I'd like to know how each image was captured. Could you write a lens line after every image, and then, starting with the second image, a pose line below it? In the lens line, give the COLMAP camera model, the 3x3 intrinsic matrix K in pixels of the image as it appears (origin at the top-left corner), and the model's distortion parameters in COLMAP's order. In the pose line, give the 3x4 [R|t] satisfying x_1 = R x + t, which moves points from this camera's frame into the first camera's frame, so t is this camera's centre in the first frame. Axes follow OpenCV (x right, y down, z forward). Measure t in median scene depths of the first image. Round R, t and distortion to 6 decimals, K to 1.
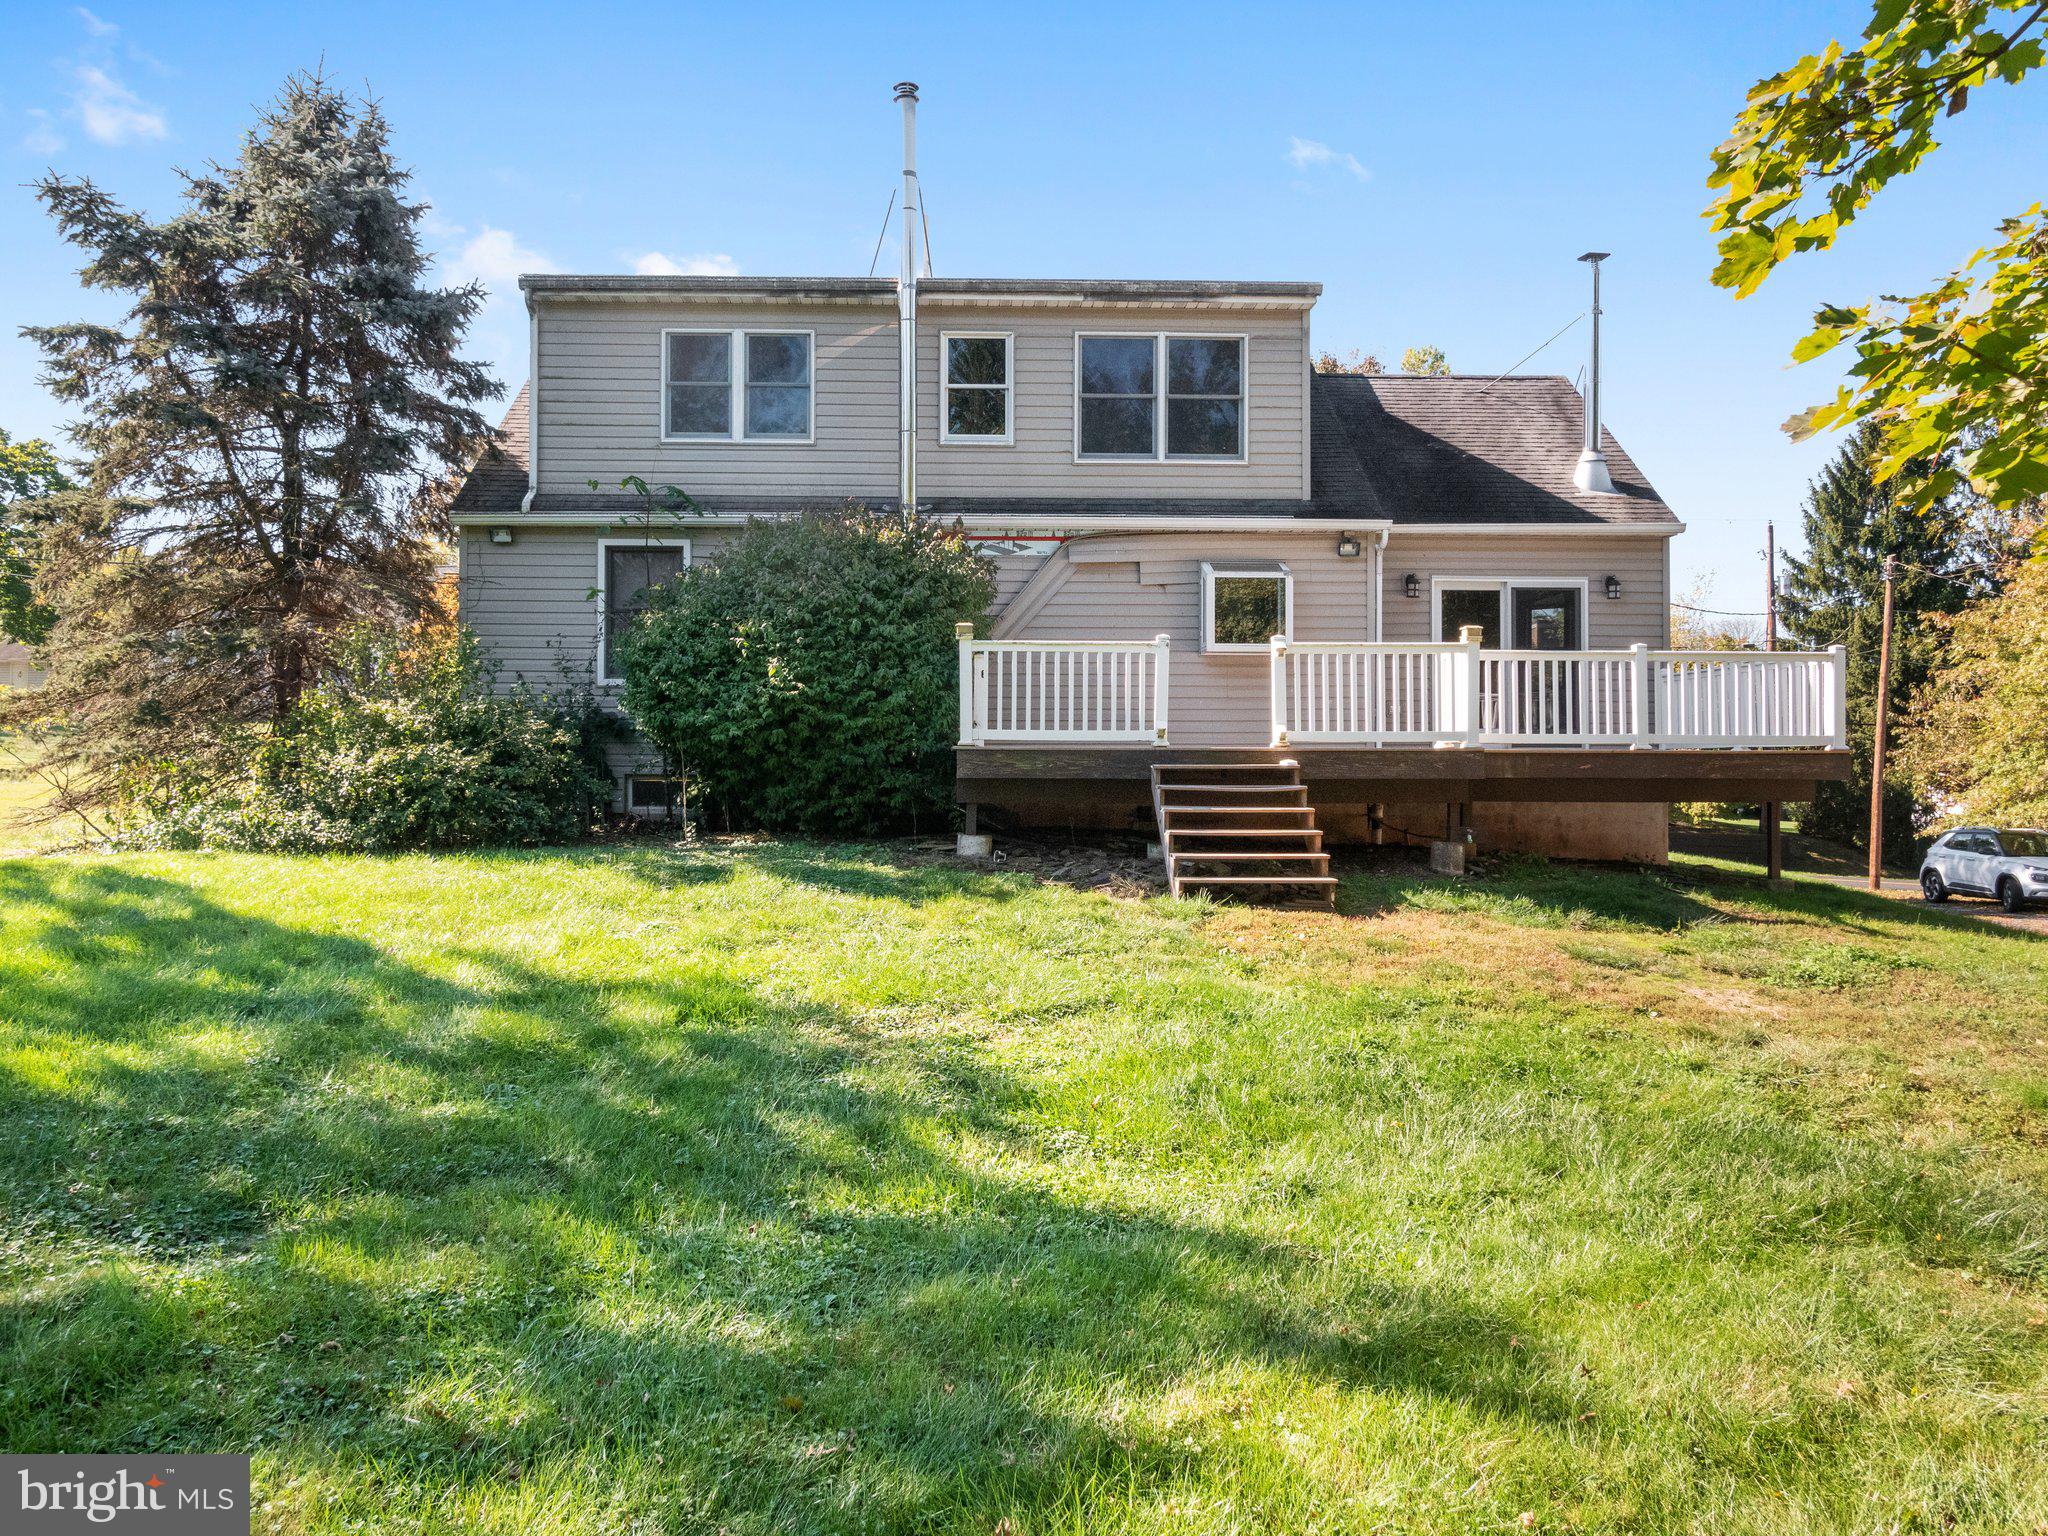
lens RADIAL K [[1530.3, 0, 1024.0], [0, 1530.3, 768.0], [0, 0, 1]] dist [0.032691, -0.001040]
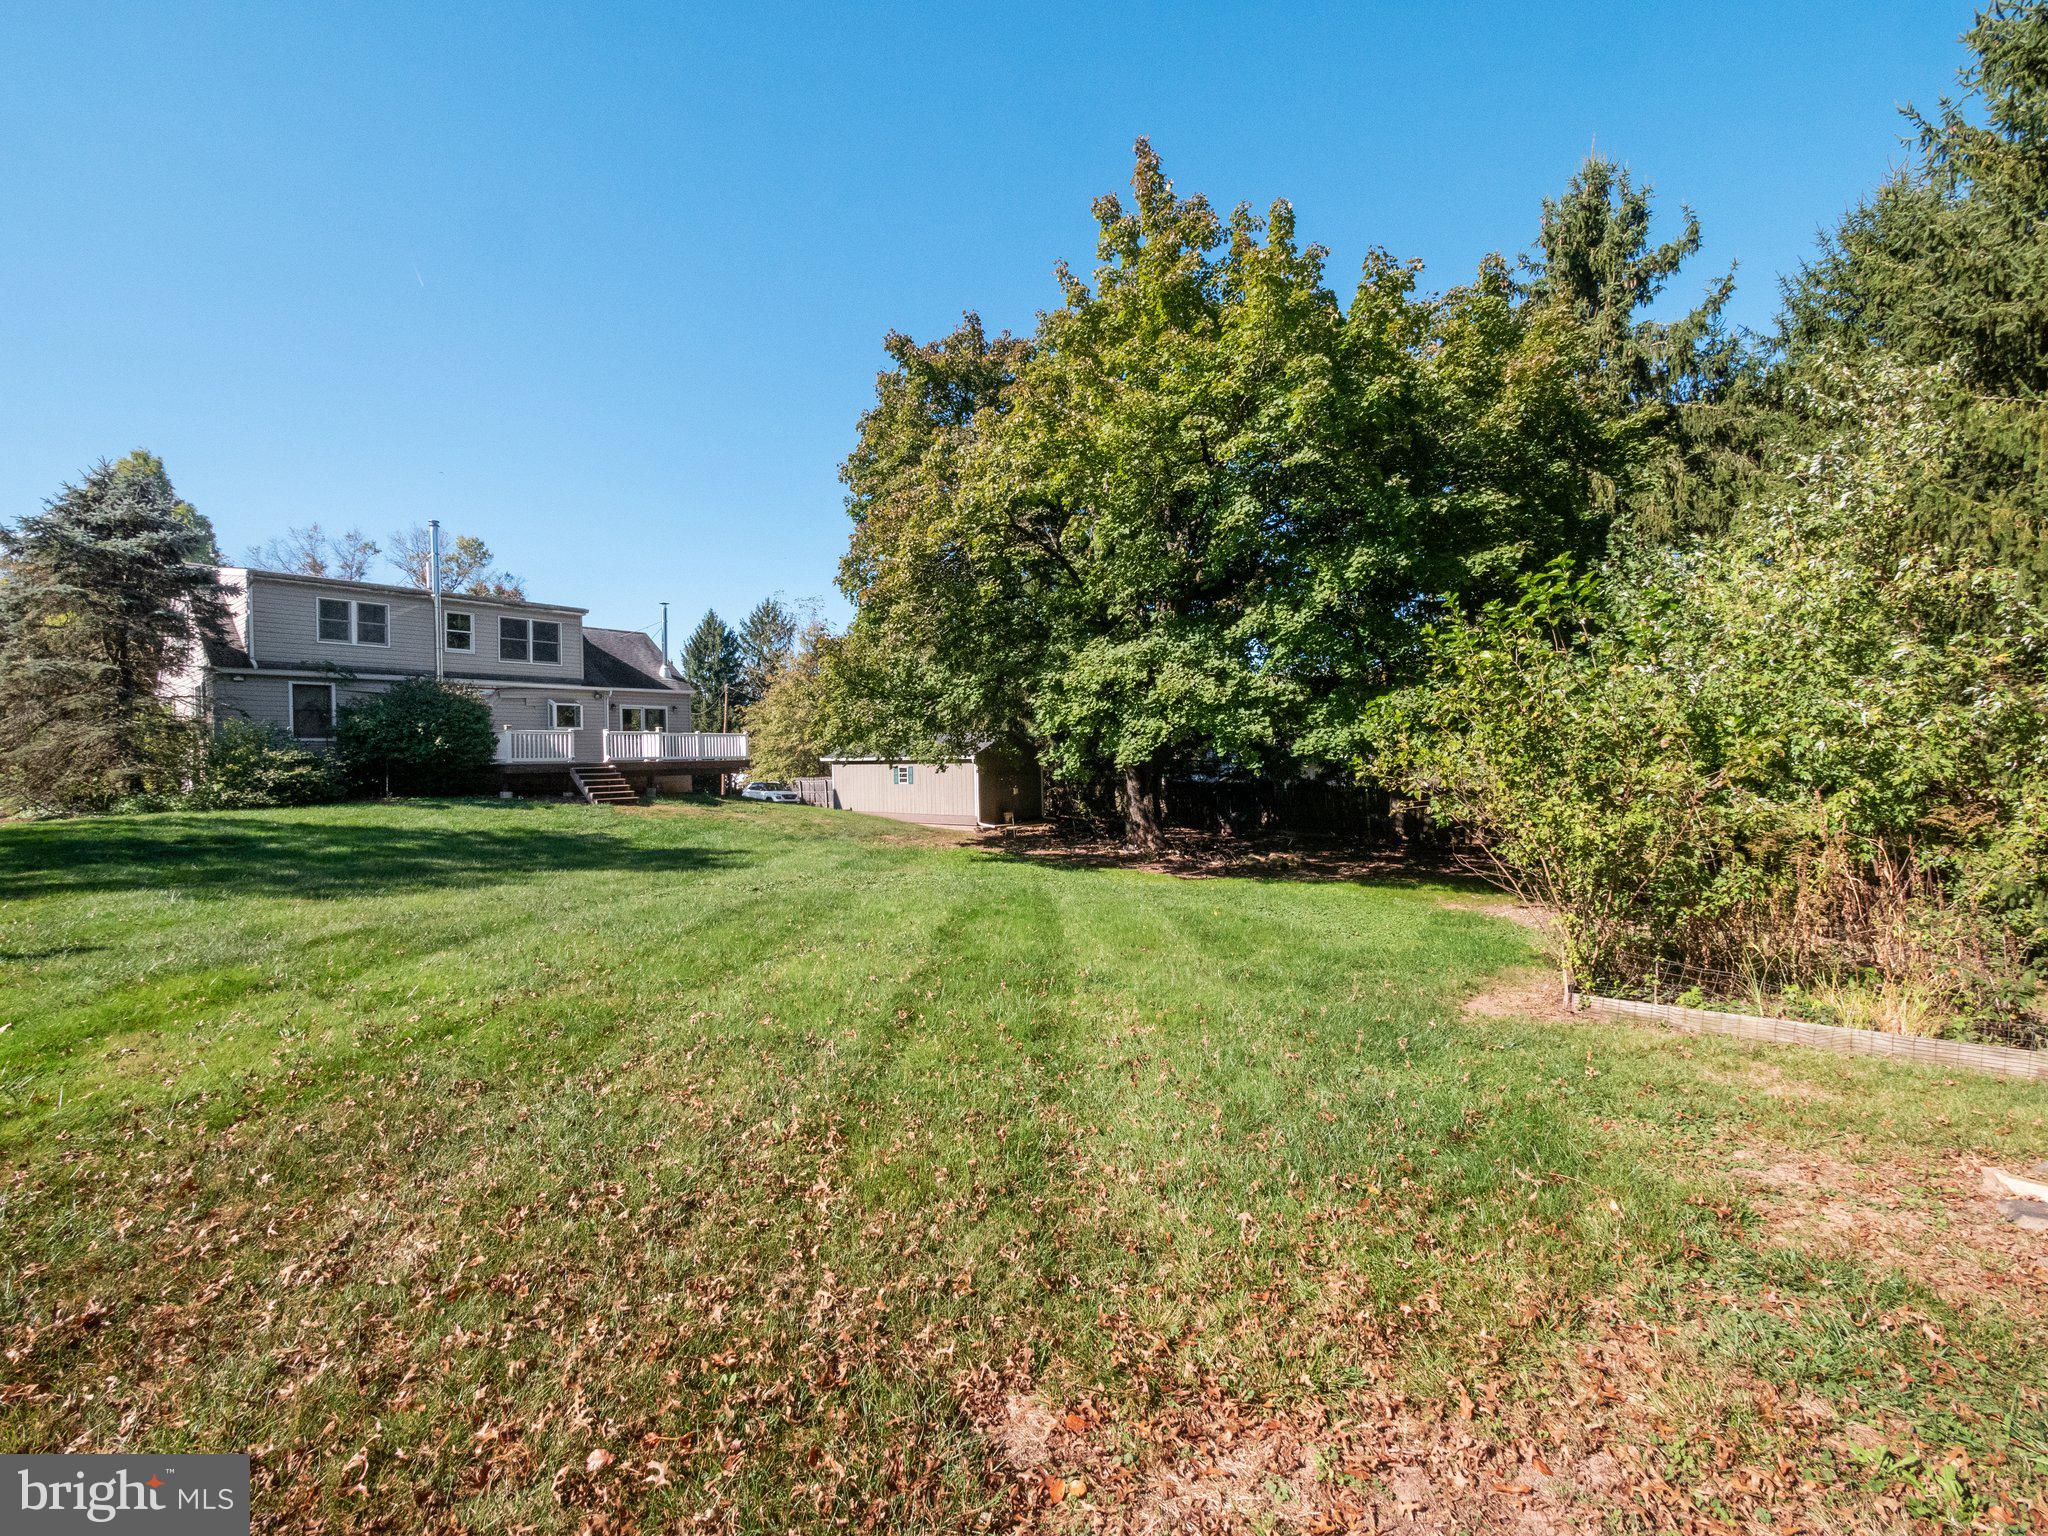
lens RADIAL K [[887.3, 0, 976.6], [0, 887.3, 754.8], [0, 0, 1]] dist [0.026514, 0.000314]
pose [[0.674846, -0.013372, 0.737837, -0.594965], [0.017231, 0.999849, 0.002361, -0.016463], [-0.737757, 0.011121, 0.674975, -0.764577]]
